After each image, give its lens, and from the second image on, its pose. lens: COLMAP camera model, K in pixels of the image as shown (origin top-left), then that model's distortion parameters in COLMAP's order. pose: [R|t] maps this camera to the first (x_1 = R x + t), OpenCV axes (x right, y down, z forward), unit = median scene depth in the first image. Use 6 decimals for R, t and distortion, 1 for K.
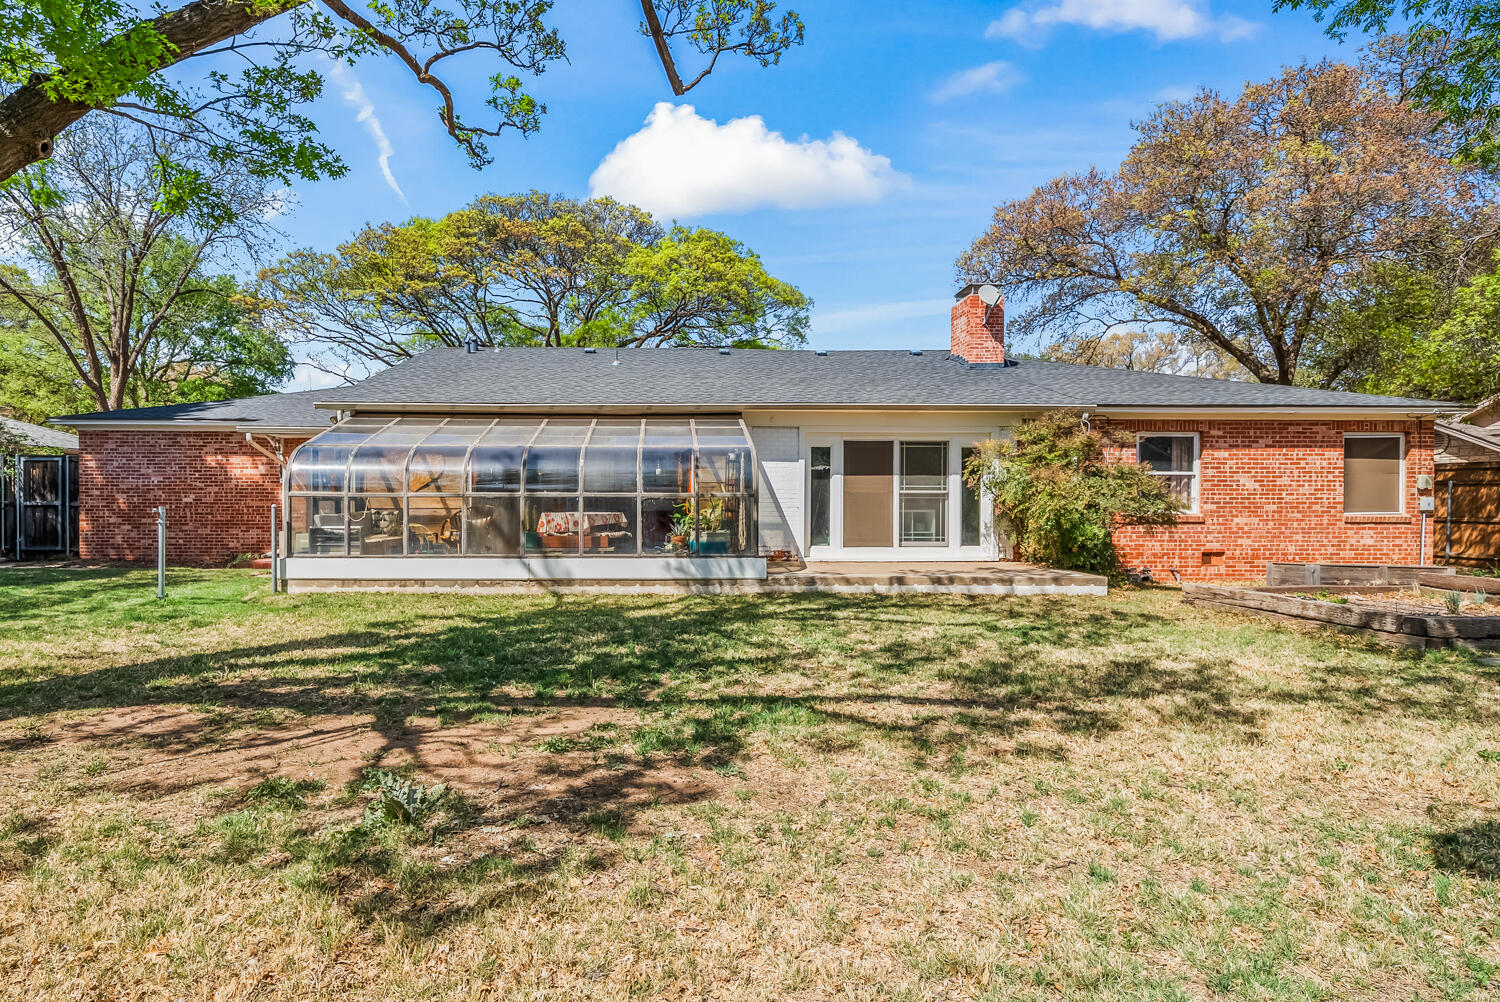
lens RADIAL K [[725.8, 0, 750.1], [0, 725.8, 508.5], [0, 0, 1]] dist [-0.003223, -0.000180]
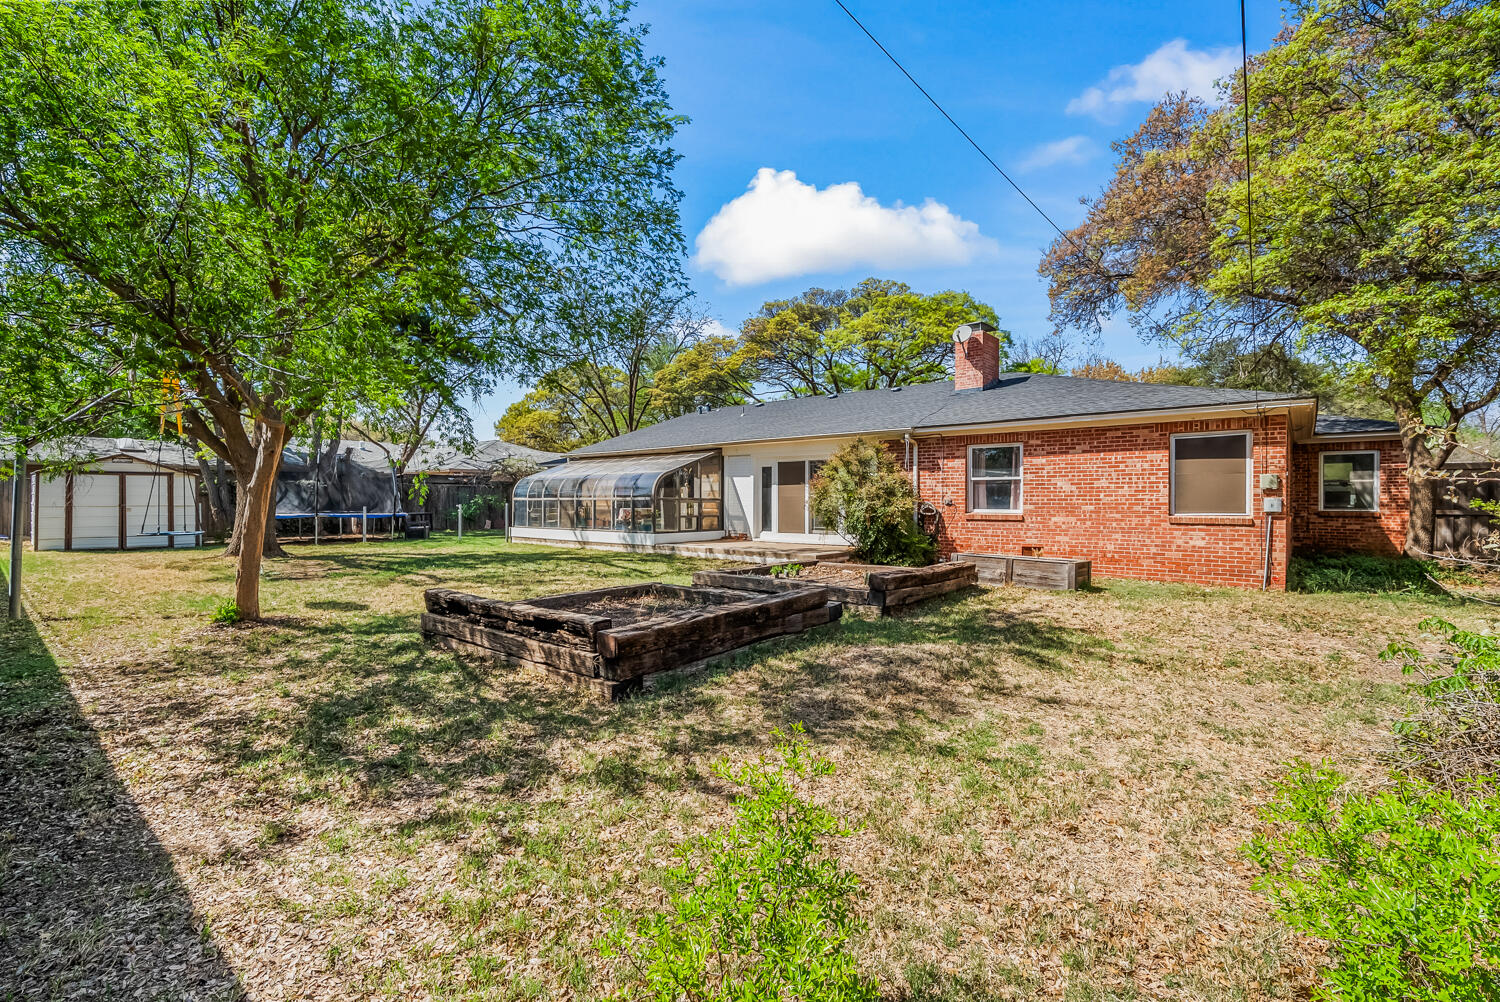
lens RADIAL K [[649.6, 0, 749.6], [0, 649.6, 495.6], [0, 0, 1]] dist [0.002235, 0.000080]
pose [[0.769545, -0.006452, -0.638560, 0.948924], [-0.004282, 0.999874, -0.015264, -0.002885], [0.638579, 0.014481, 0.769420, -0.071664]]
